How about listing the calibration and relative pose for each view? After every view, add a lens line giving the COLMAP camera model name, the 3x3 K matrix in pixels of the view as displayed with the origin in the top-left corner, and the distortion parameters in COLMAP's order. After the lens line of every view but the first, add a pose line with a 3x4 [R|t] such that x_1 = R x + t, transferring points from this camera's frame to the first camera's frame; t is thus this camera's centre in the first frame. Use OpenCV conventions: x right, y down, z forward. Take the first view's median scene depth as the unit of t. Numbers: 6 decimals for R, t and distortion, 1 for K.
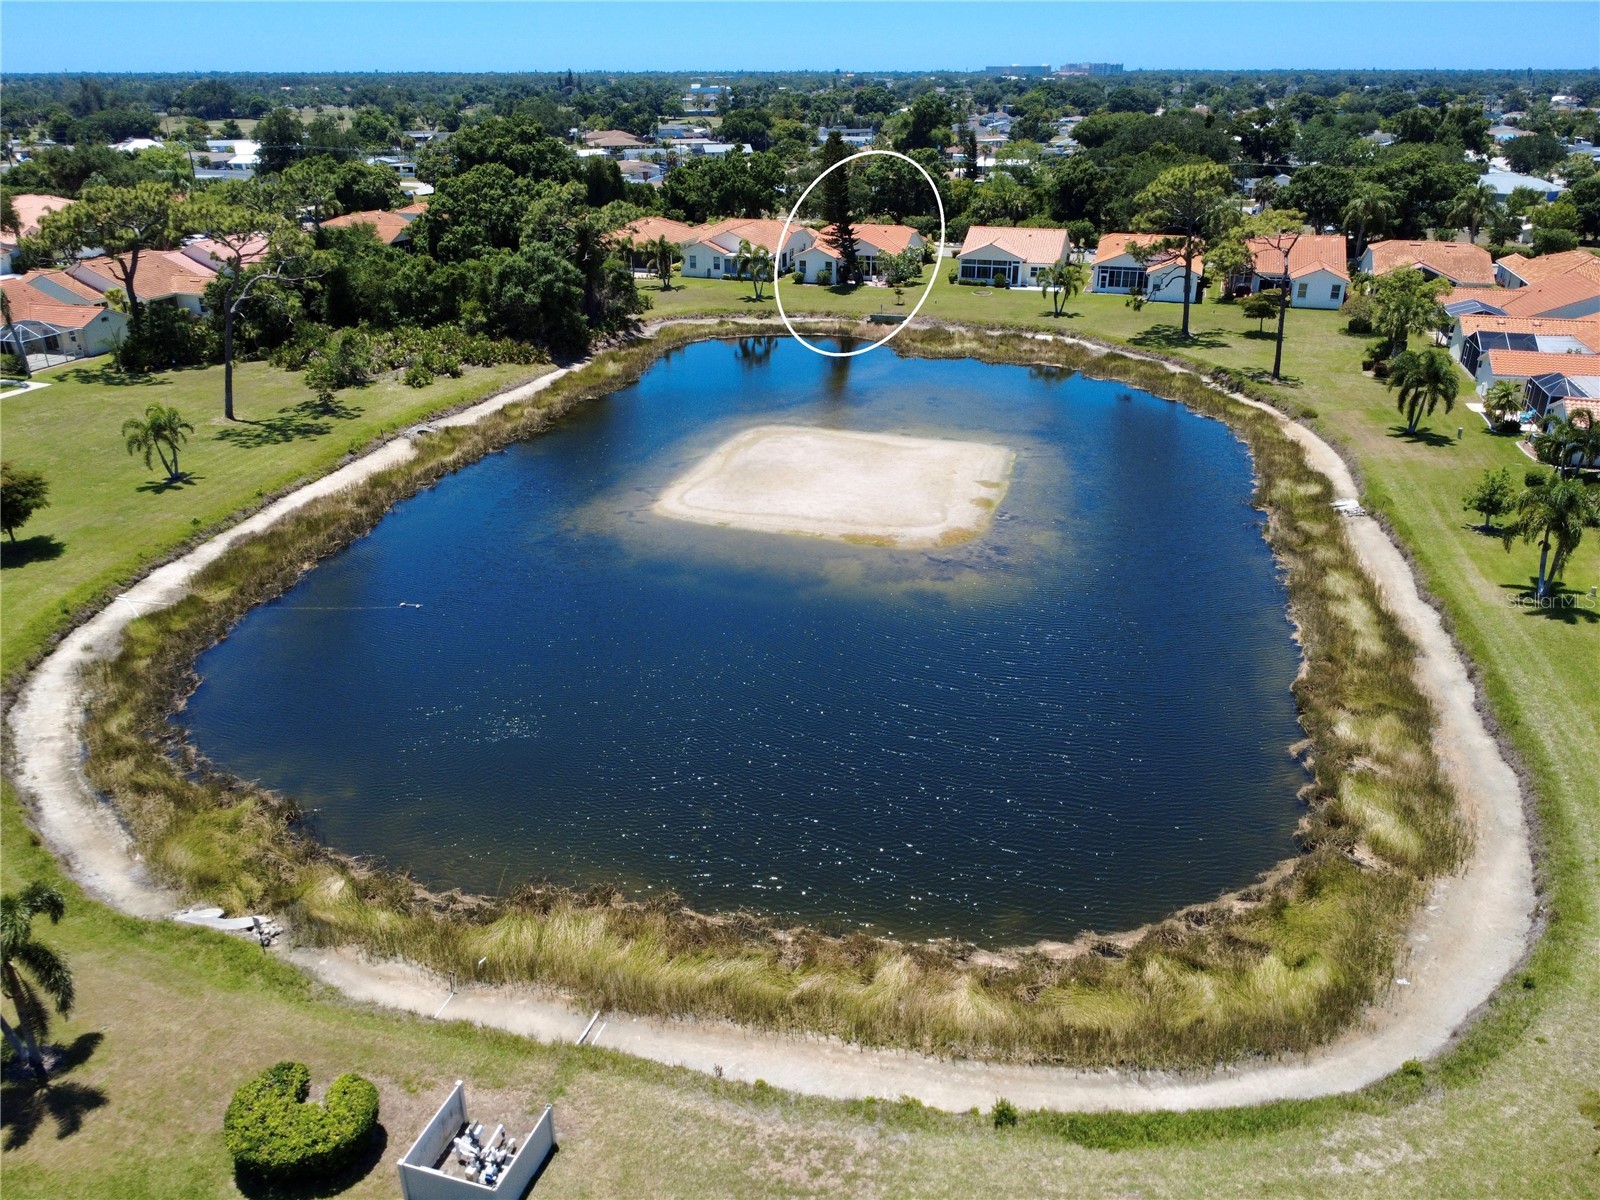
lens RADIAL K [[1201.8, 0, 800.0], [0, 1201.8, 600.0], [0, 0, 1]] dist [0.004977, 0.000786]
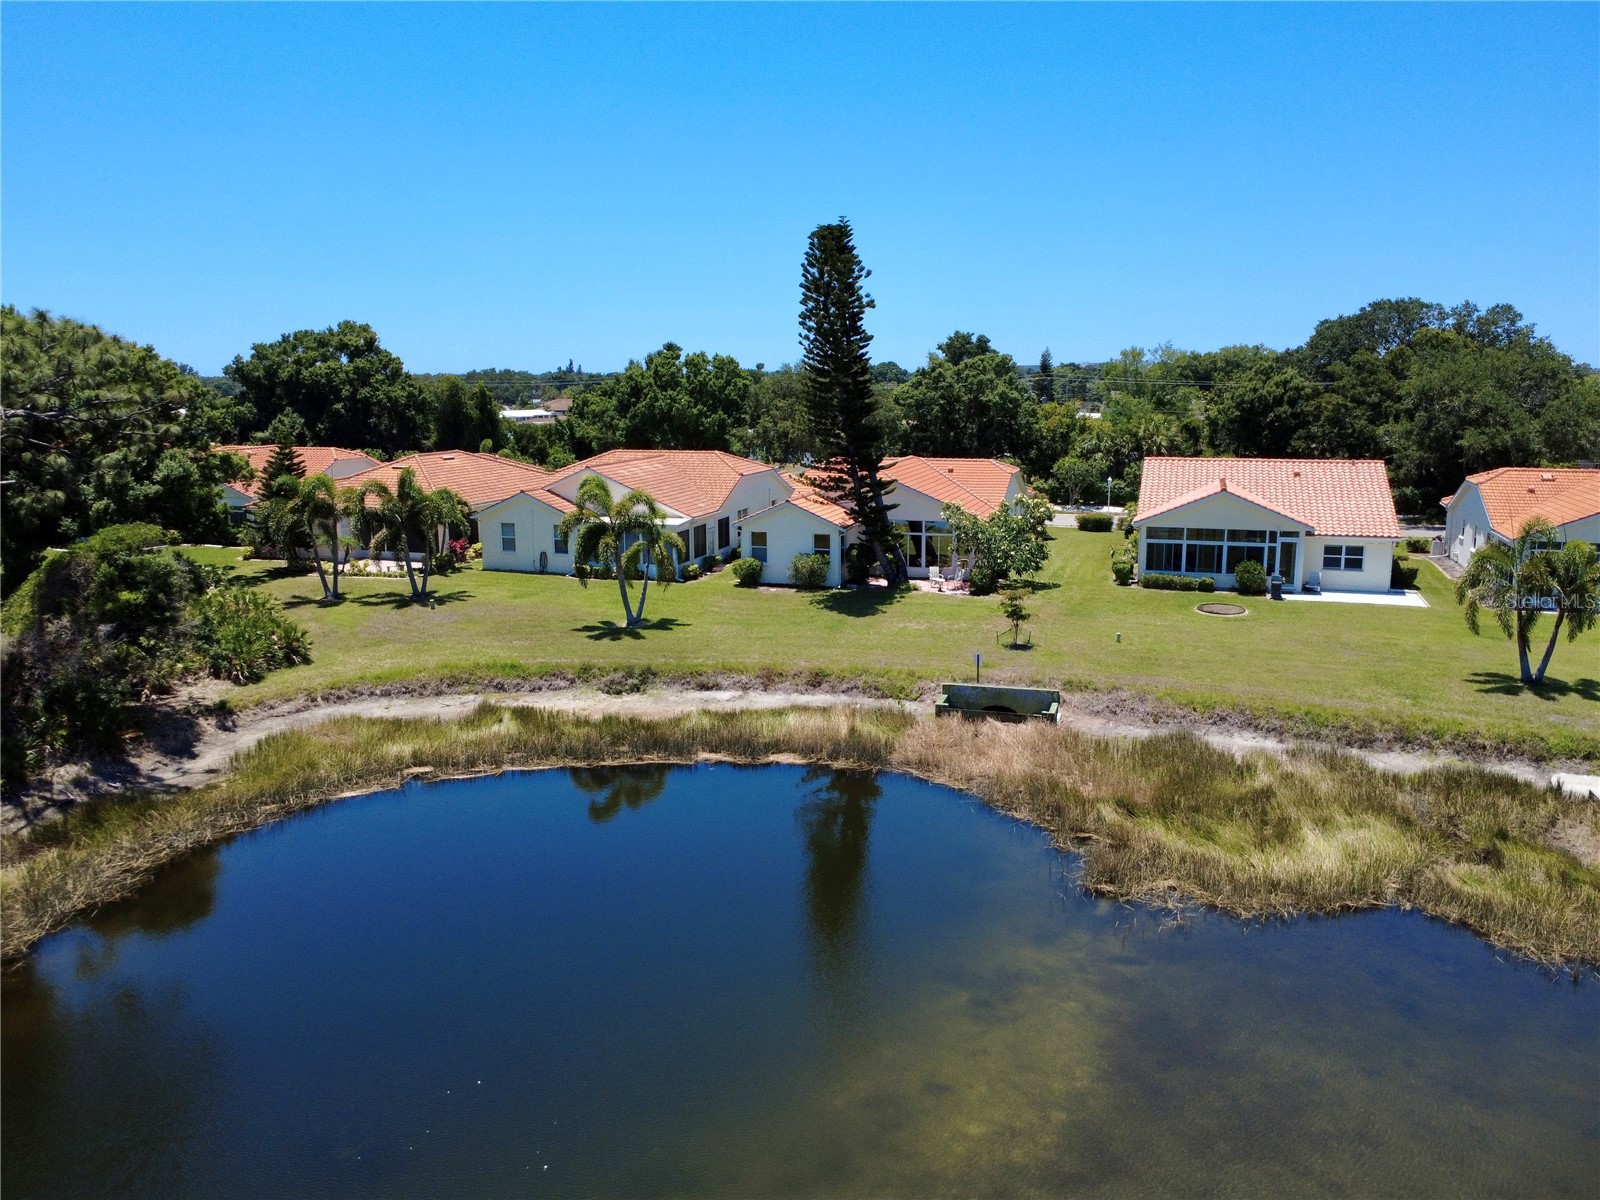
lens RADIAL K [[1201.8, 0, 800.0], [0, 1201.8, 600.0], [0, 0, 1]] dist [0.004977, 0.000786]
pose [[0.999958, -0.002733, -0.008792, 0.019969], [0.000646, 0.973384, -0.229178, -0.166217], [0.009184, 0.229162, 0.973345, 0.607994]]
